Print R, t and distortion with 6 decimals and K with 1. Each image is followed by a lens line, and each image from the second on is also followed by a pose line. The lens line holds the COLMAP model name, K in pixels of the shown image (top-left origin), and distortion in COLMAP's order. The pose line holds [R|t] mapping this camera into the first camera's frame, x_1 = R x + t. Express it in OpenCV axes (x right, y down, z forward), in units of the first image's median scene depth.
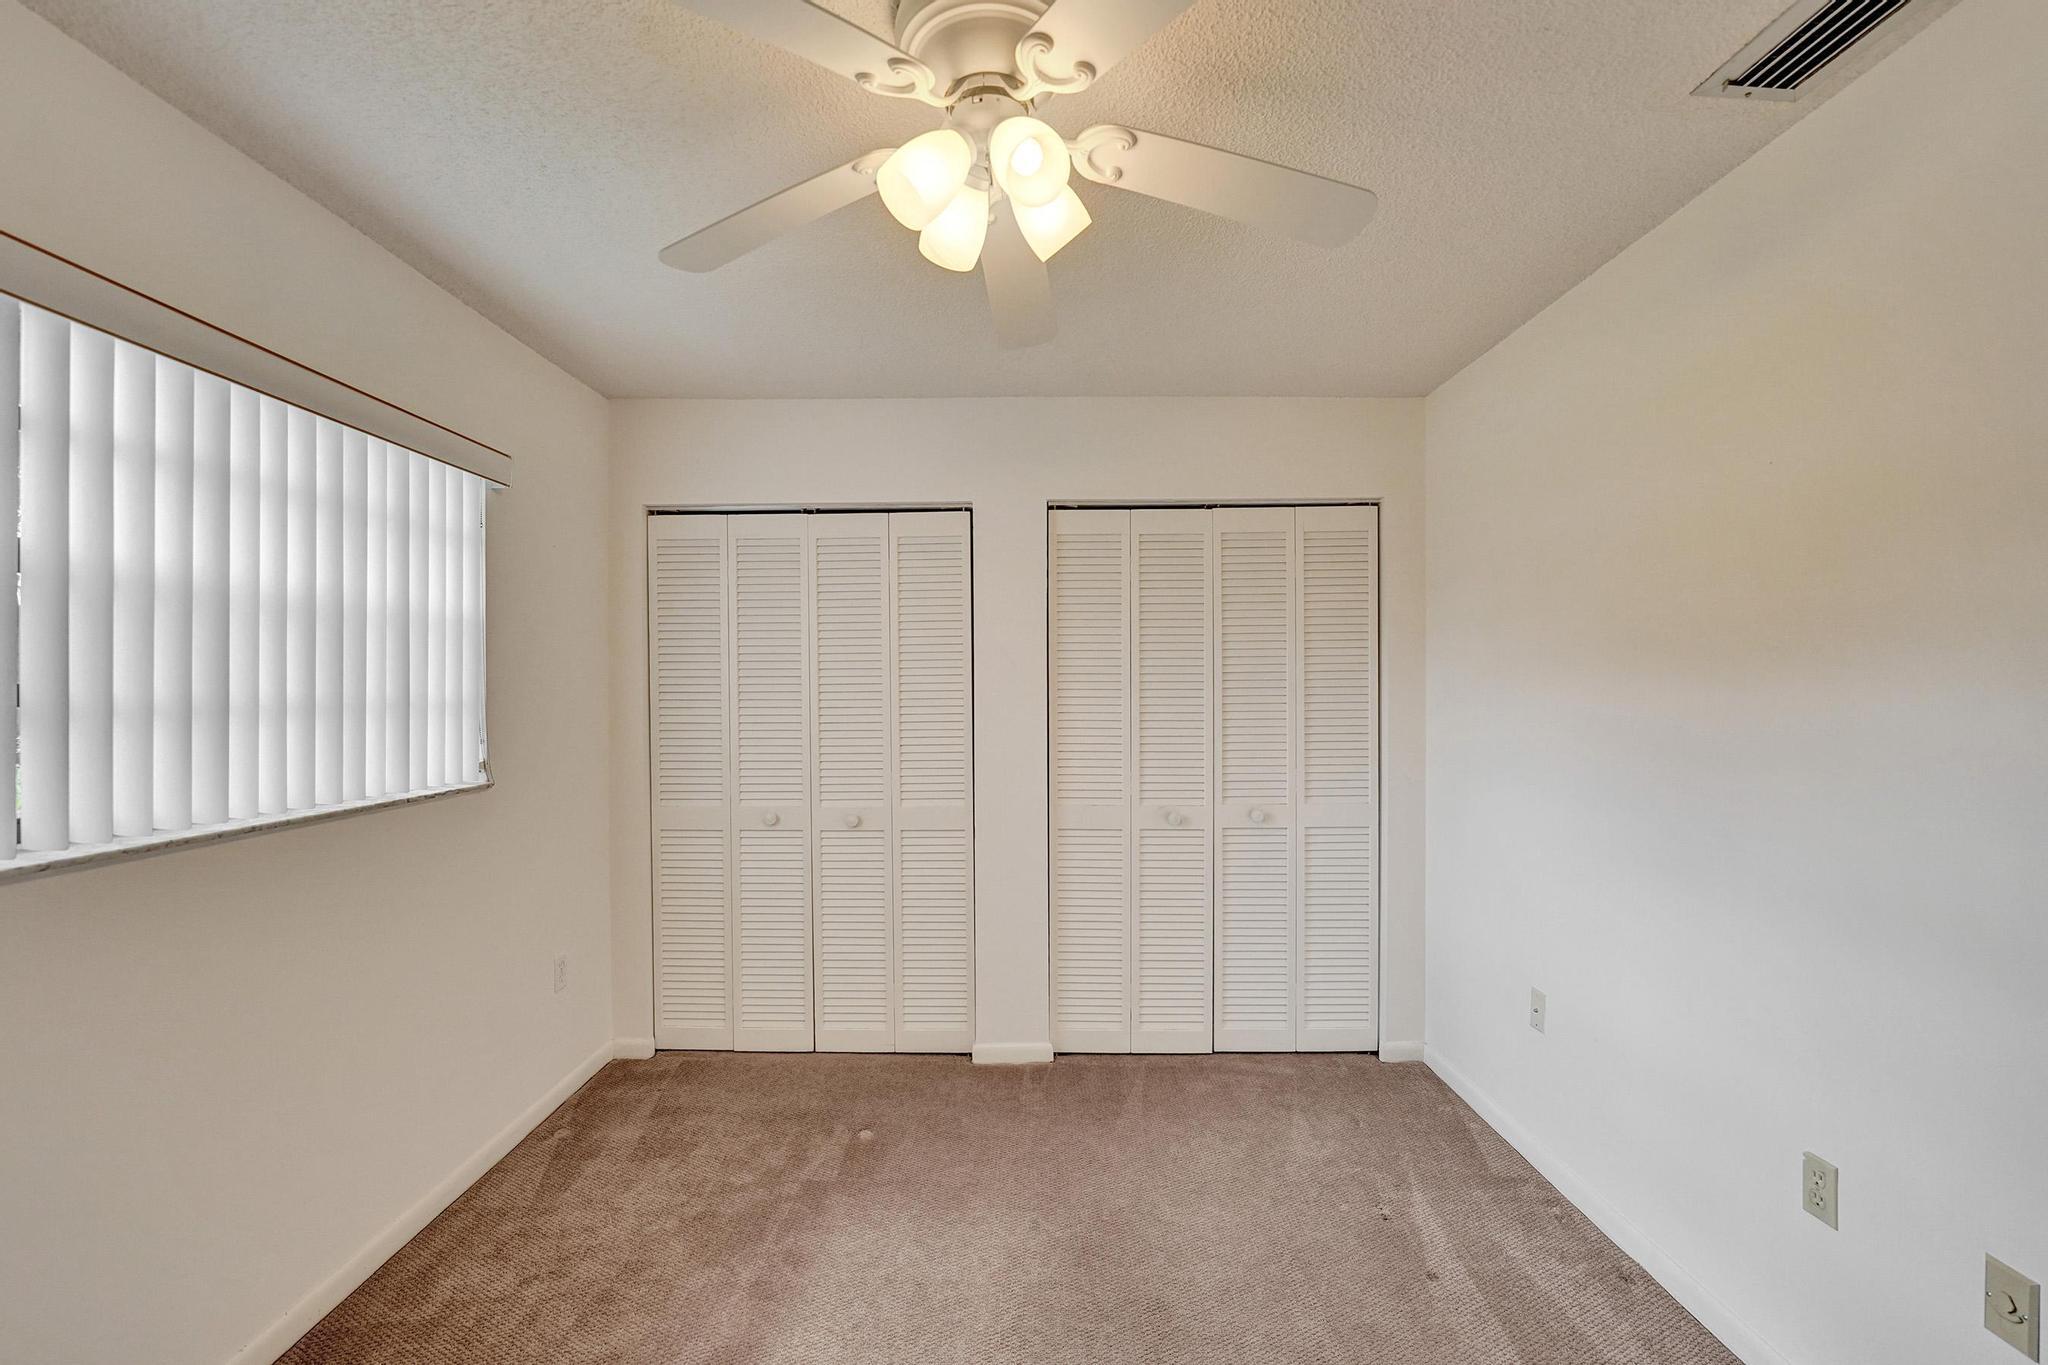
lens RADIAL K [[864.6, 0, 1022.2], [0, 864.6, 703.9], [0, 0, 1]] dist [-0.024613, 0.005388]
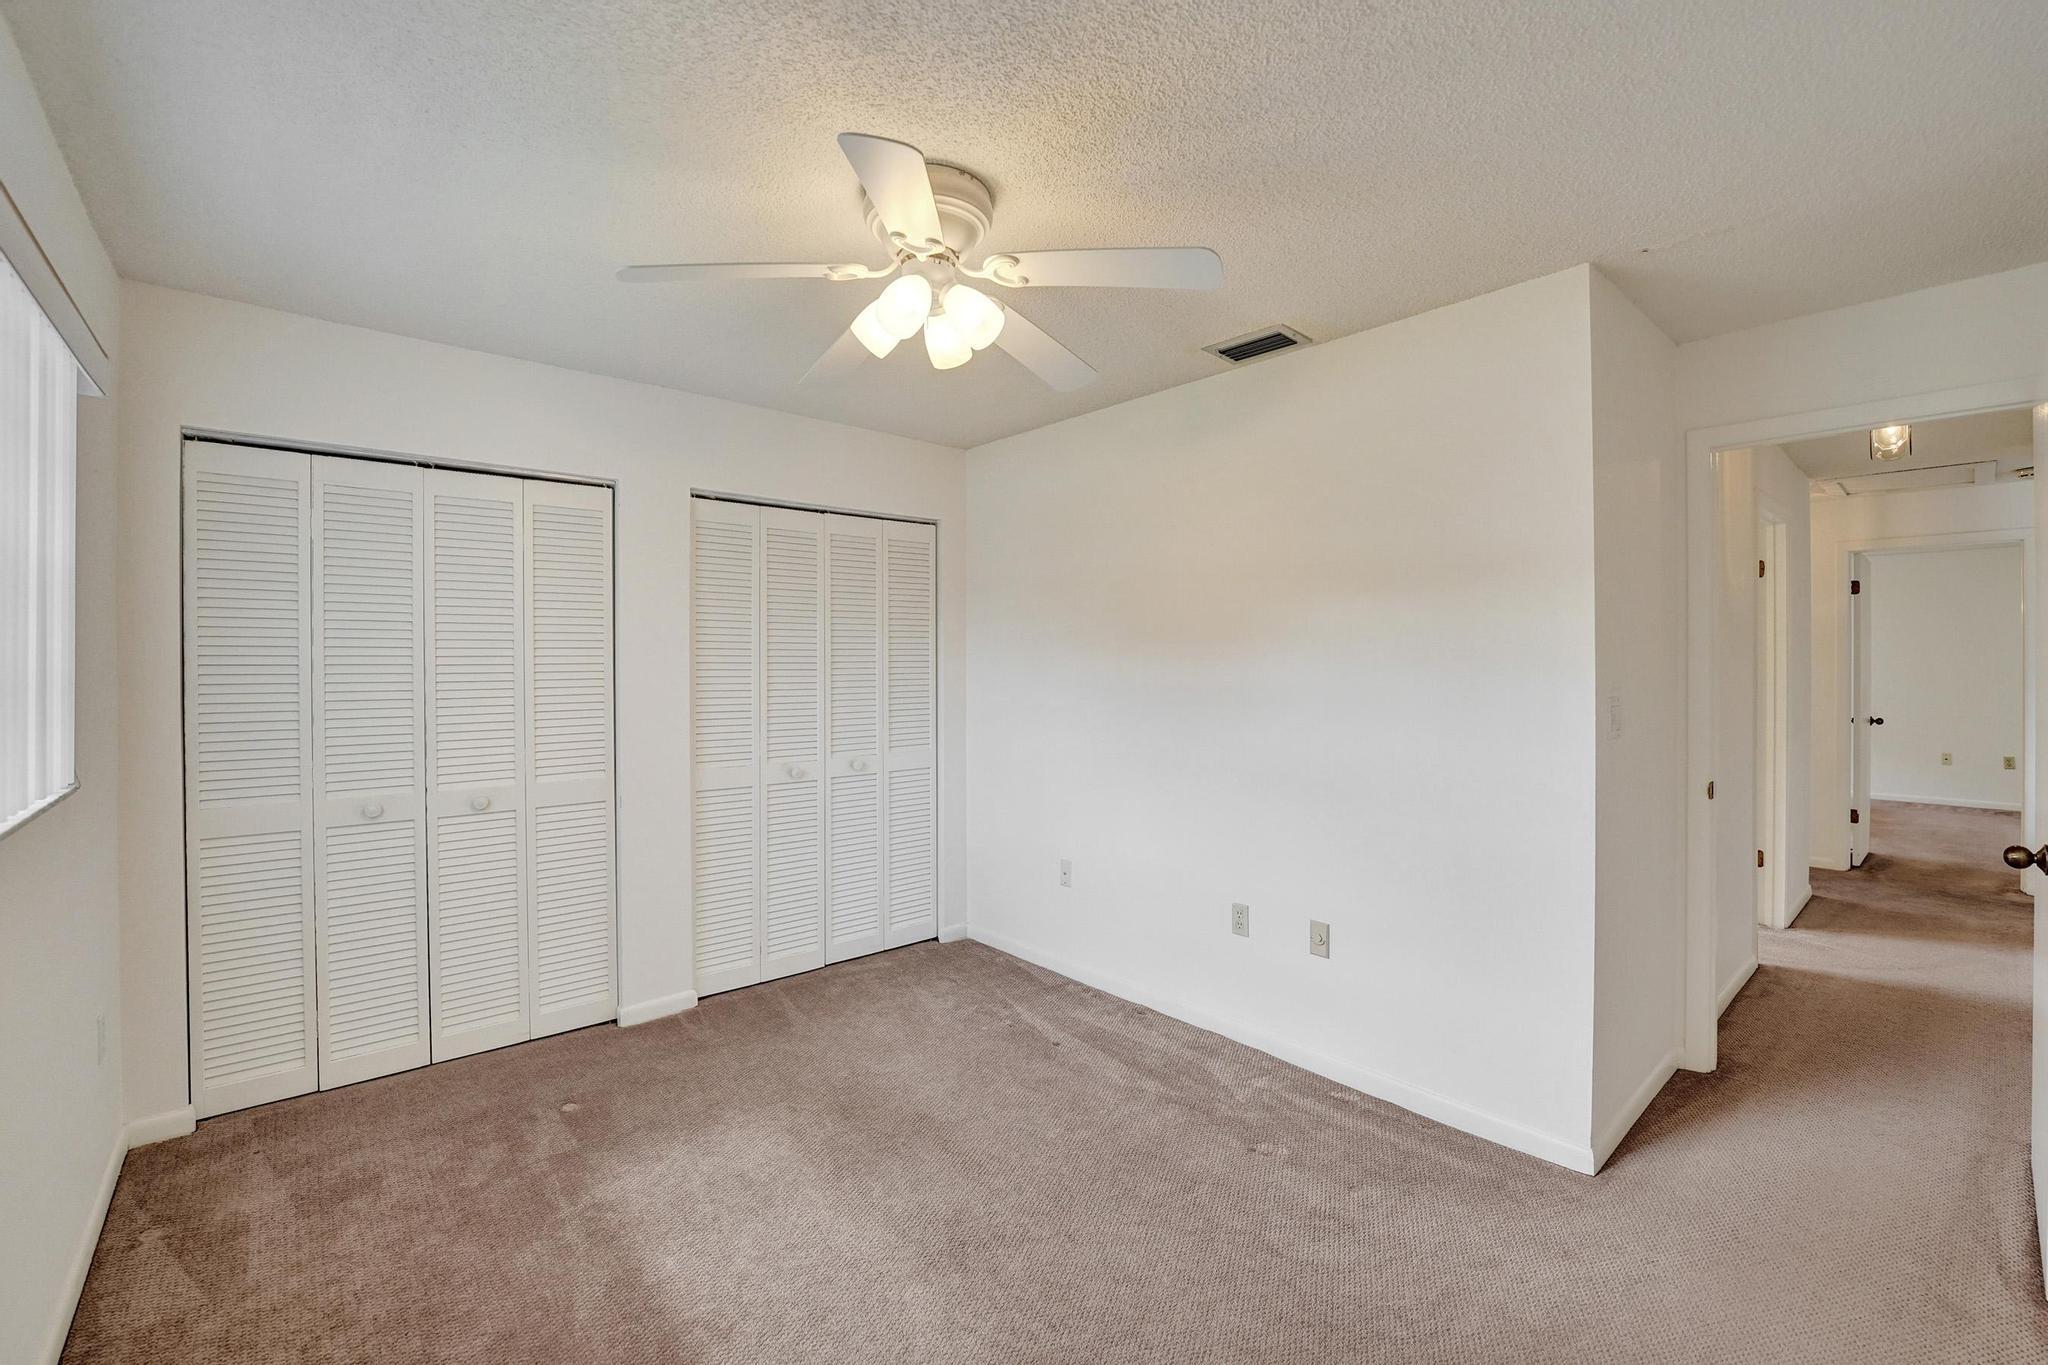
lens RADIAL K [[847.0, 0, 1020.7], [0, 847.0, 681.4], [0, 0, 1]] dist [-0.007370, -0.000763]
pose [[0.755274, -0.011972, 0.655300, -0.360327], [0.007161, 0.999924, 0.010014, -0.001549], [-0.655370, -0.002871, 0.755303, -0.073536]]
